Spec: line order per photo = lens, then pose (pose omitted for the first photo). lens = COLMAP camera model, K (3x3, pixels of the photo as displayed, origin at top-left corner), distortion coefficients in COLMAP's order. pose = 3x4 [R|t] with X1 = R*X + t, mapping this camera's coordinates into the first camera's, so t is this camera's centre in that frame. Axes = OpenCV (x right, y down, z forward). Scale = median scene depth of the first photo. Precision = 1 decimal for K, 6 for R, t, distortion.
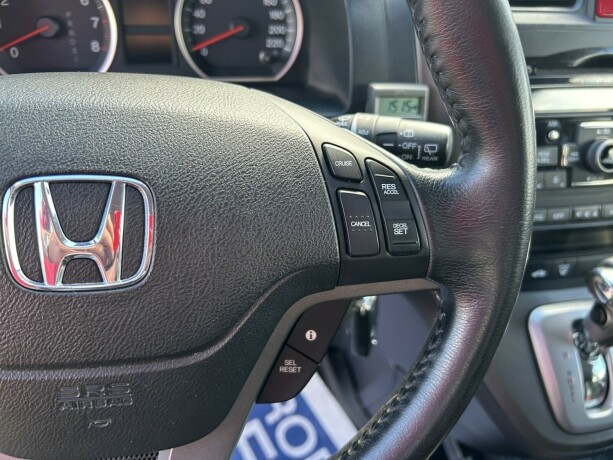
lens RADIAL K [[476.0, 0, 310.9], [0, 476.0, 232.1], [0, 0, 1]] dist [0.025520, -0.059751]
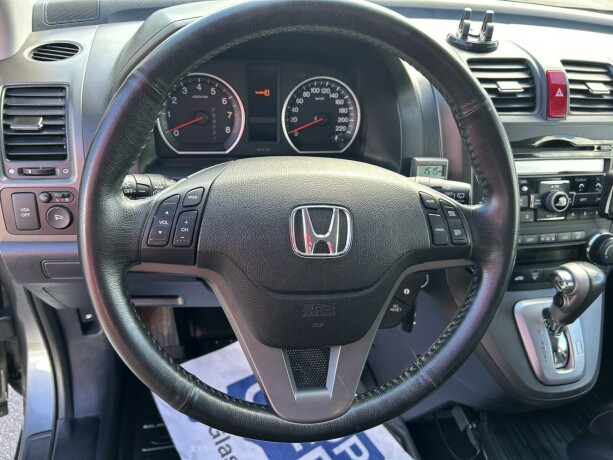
lens RADIAL K [[476.0, 0, 304.9], [0, 476.0, 236.2], [0, 0, 1]] dist [0.025520, -0.059751]
pose [[0.999089, 0.001401, 0.042649, -0.299248], [0.002843, 0.995054, -0.099295, 0.113301], [-0.042578, 0.099326, 0.994144, -0.551244]]
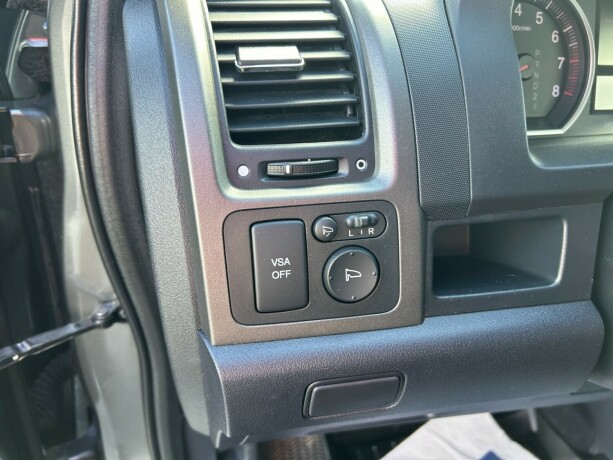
lens RADIAL K [[476.0, 0, 301.3], [0, 476.0, 235.2], [0, 0, 1]] dist [0.025520, -0.059751]
pose [[0.992927, -0.061532, 0.101542, -1.094575], [0.079992, 0.978687, -0.189139, -0.028196], [-0.087739, 0.195923, 0.976686, 0.314569]]
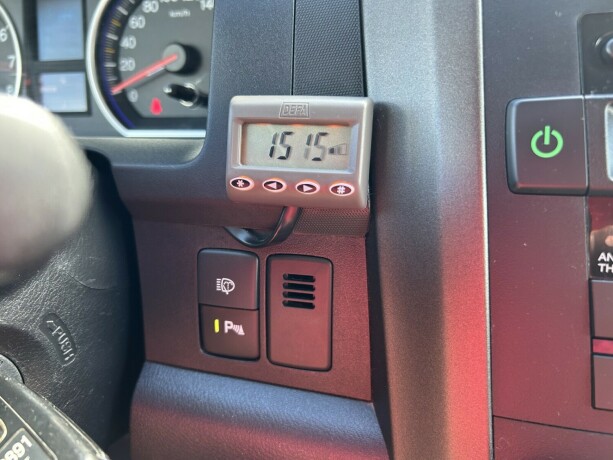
lens RADIAL K [[476.0, 0, 309.2], [0, 476.0, 229.4], [0, 0, 1]] dist [0.025520, -0.059751]
pose [[0.906354, 0.071345, -0.416451, 0.352677], [-0.177848, 0.958491, -0.222858, -0.100826], [0.383265, 0.276053, 0.881421, 0.634024]]
